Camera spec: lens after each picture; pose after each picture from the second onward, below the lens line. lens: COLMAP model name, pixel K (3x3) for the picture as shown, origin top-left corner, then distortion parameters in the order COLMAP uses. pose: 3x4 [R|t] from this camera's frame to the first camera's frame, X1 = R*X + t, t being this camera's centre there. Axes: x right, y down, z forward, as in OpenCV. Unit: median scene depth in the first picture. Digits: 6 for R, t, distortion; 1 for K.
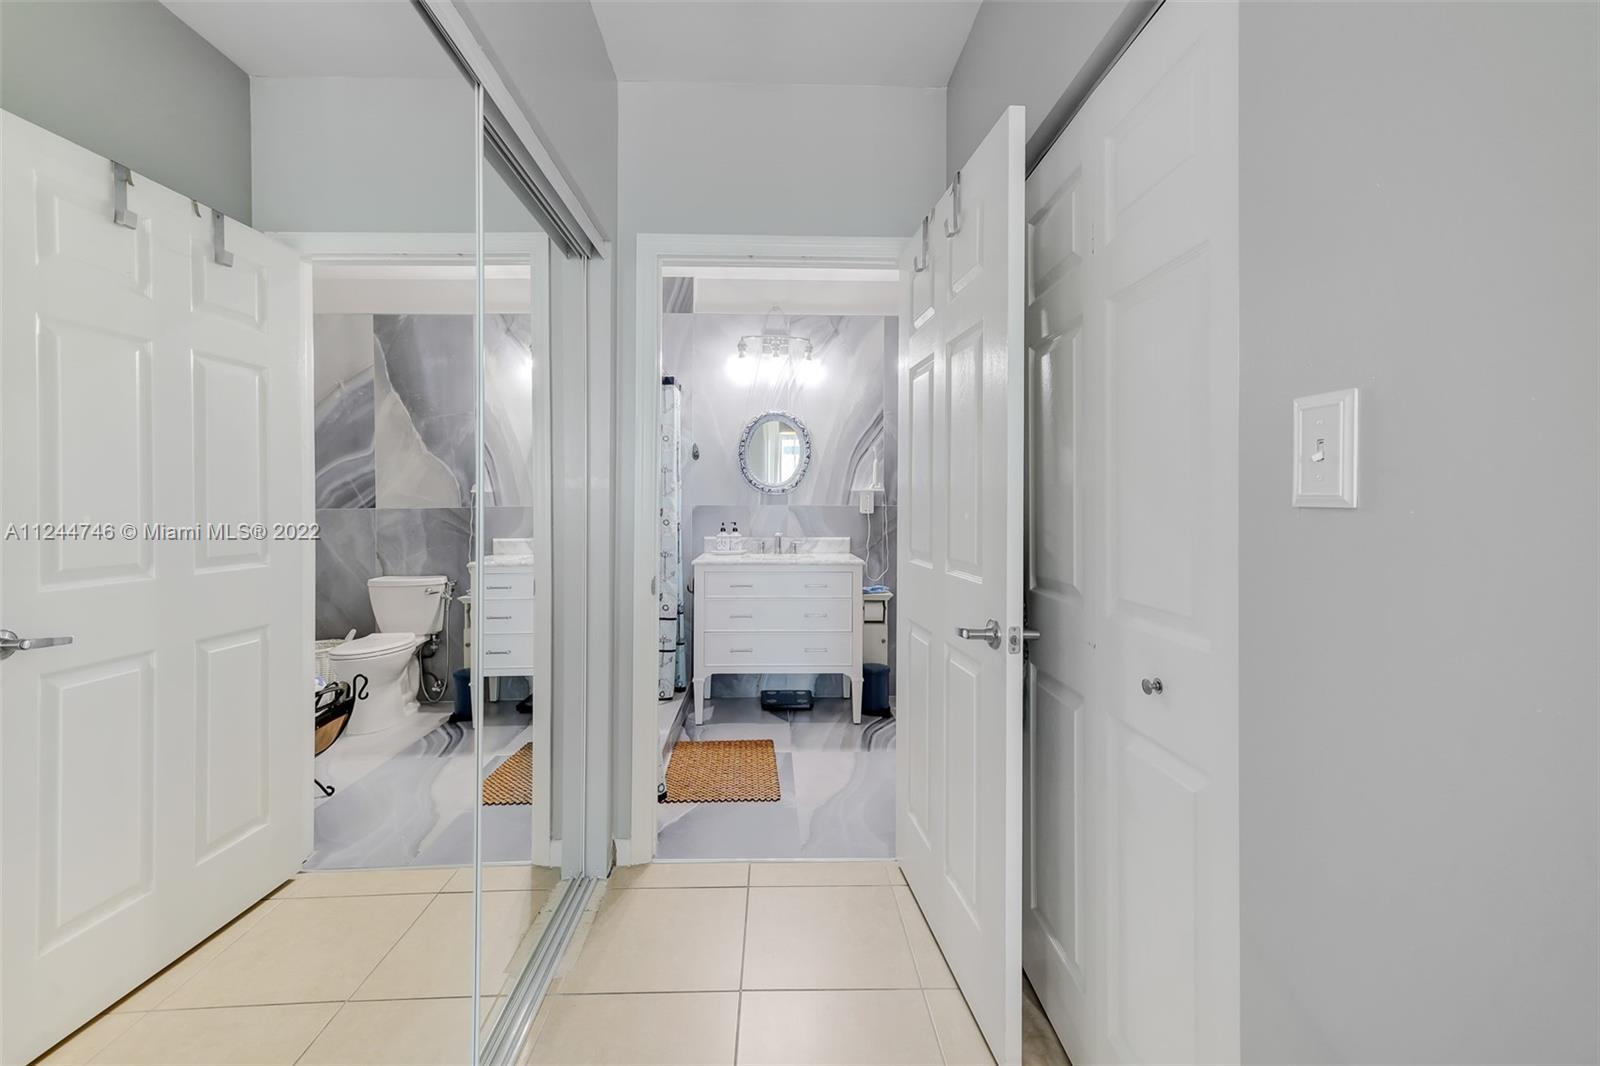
lens RADIAL K [[669.1, 0, 793.2], [0, 669.1, 523.1], [0, 0, 1]] dist [-0.000478, -0.000201]
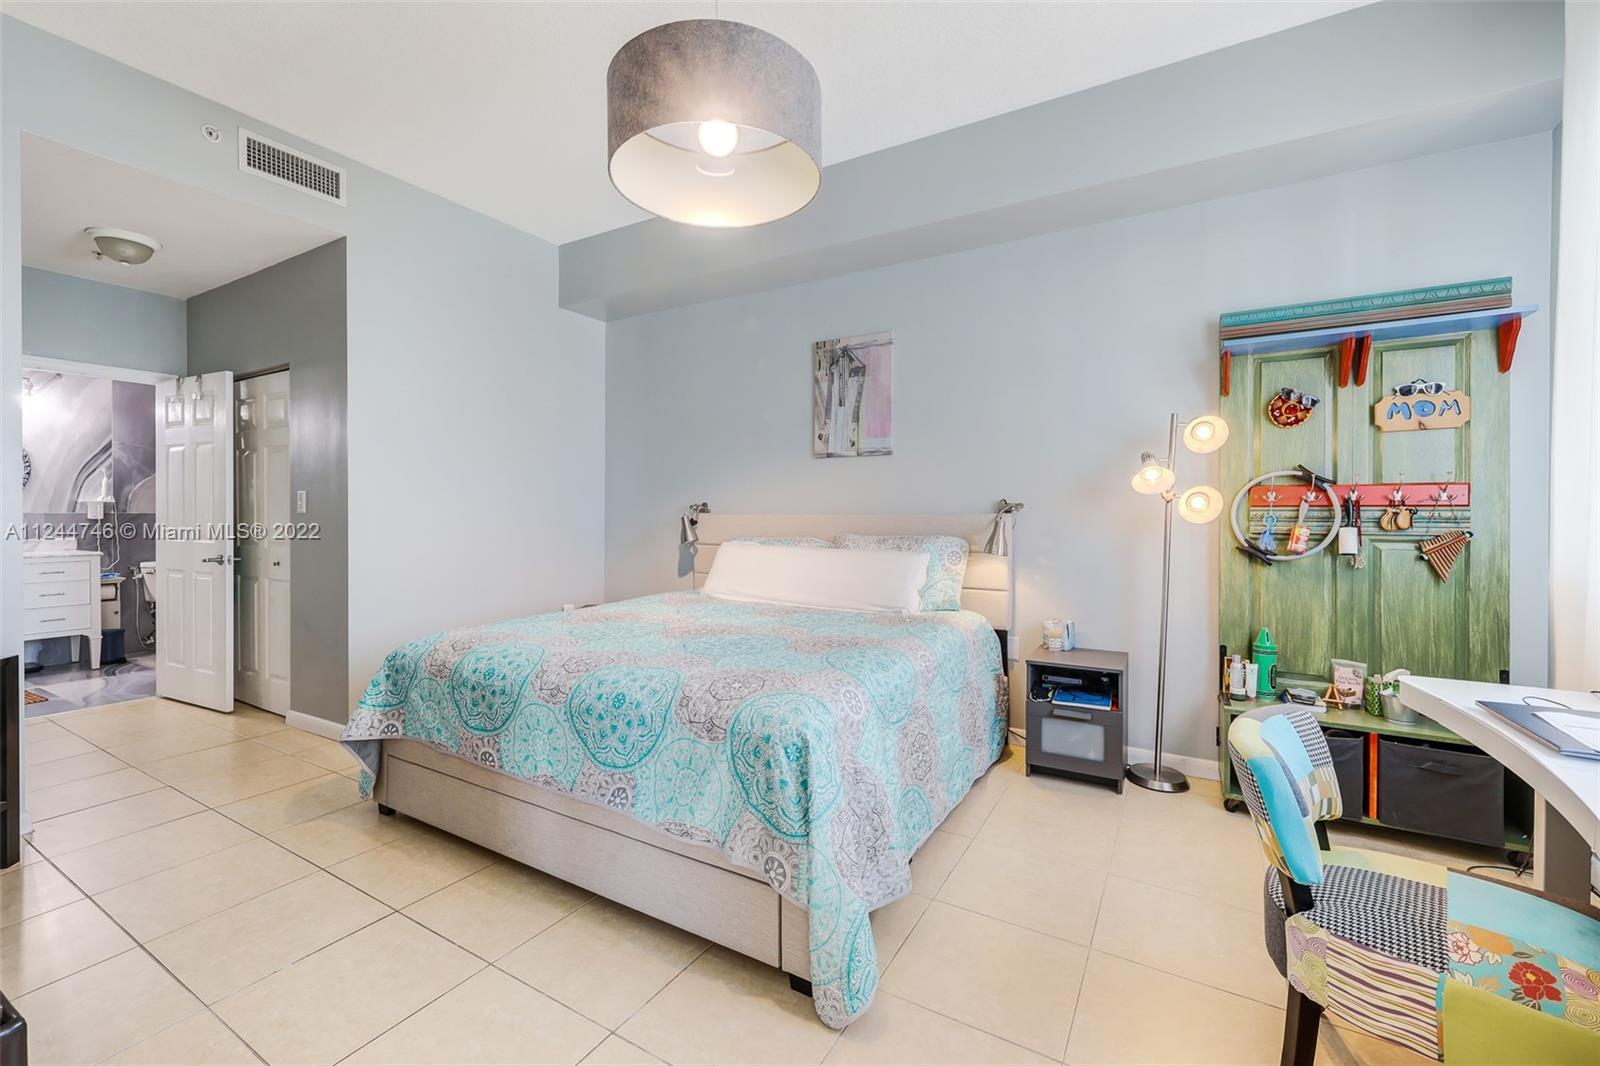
lens RADIAL K [[666.9, 0, 785.4], [0, 666.9, 509.3], [0, 0, 1]] dist [0.001398, 0.000497]
pose [[0.541510, -0.002108, 0.840692, -0.265882], [0.027790, 0.999495, -0.015394, 0.025492], [-0.840235, 0.031699, 0.541295, -0.866321]]
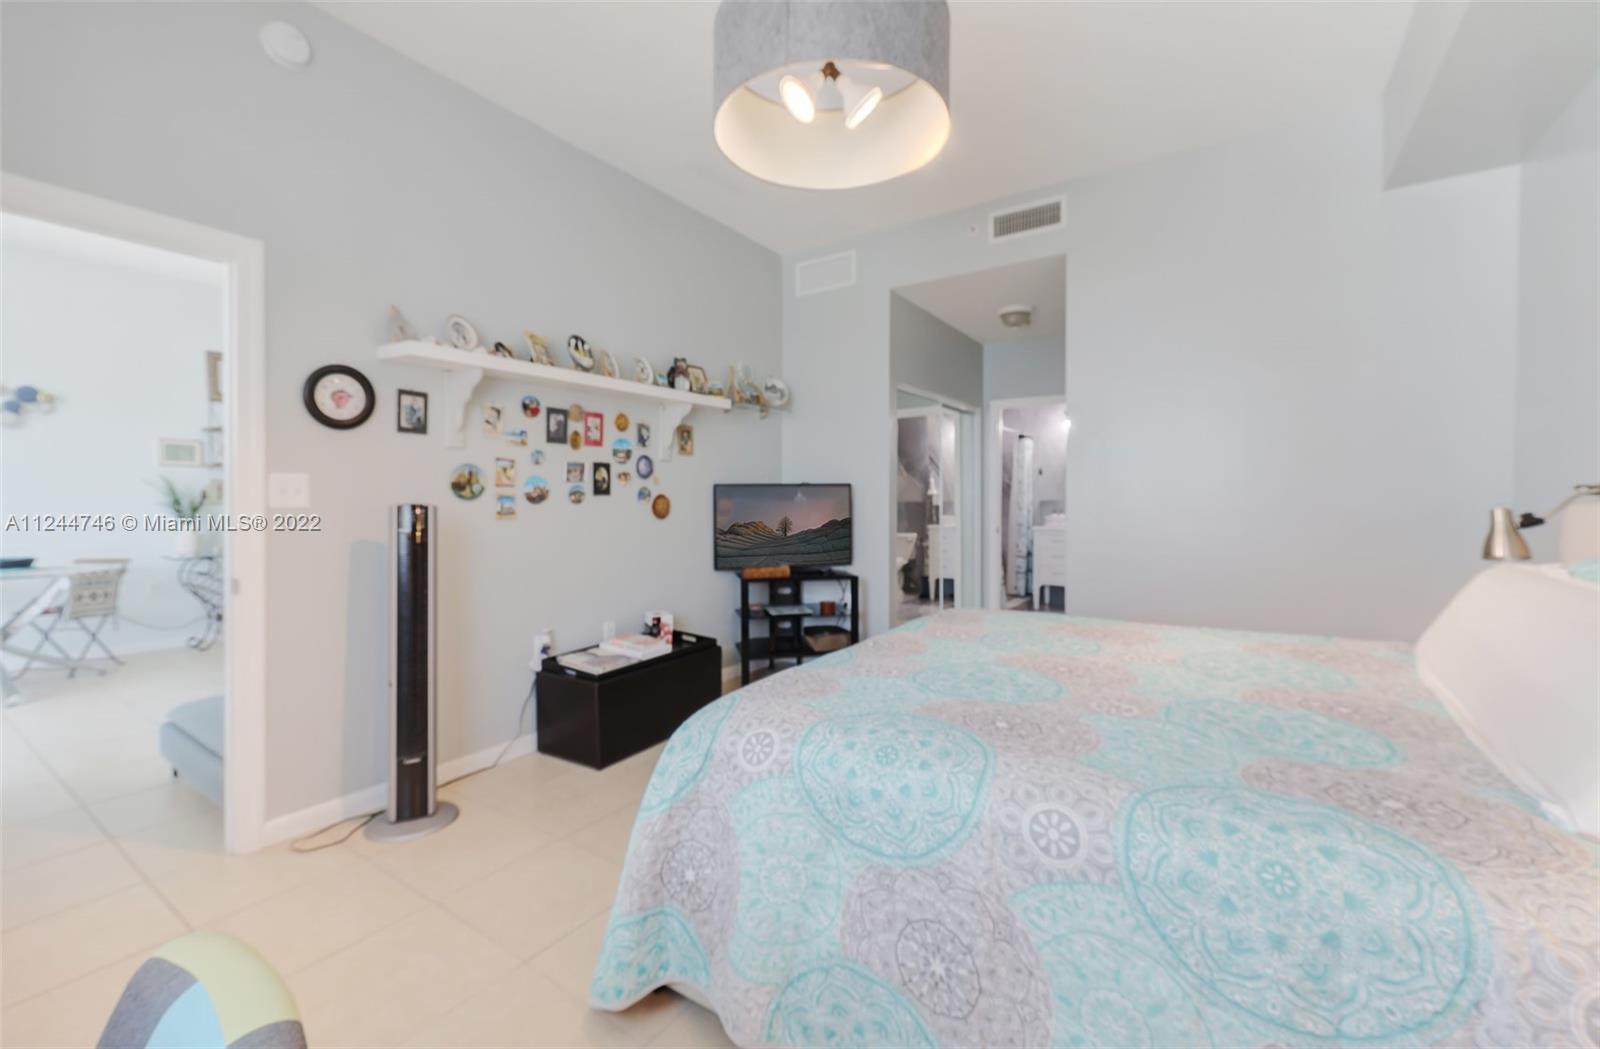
lens RADIAL K [[660.6, 0, 798.9], [0, 660.6, 498.1], [0, 0, 1]] dist [-0.002385, -0.000372]
pose [[0.819070, -0.007094, -0.573650, 0.376814], [-0.011827, 0.999502, -0.029246, 0.031324], [0.573572, 0.030739, 0.818578, -0.928063]]
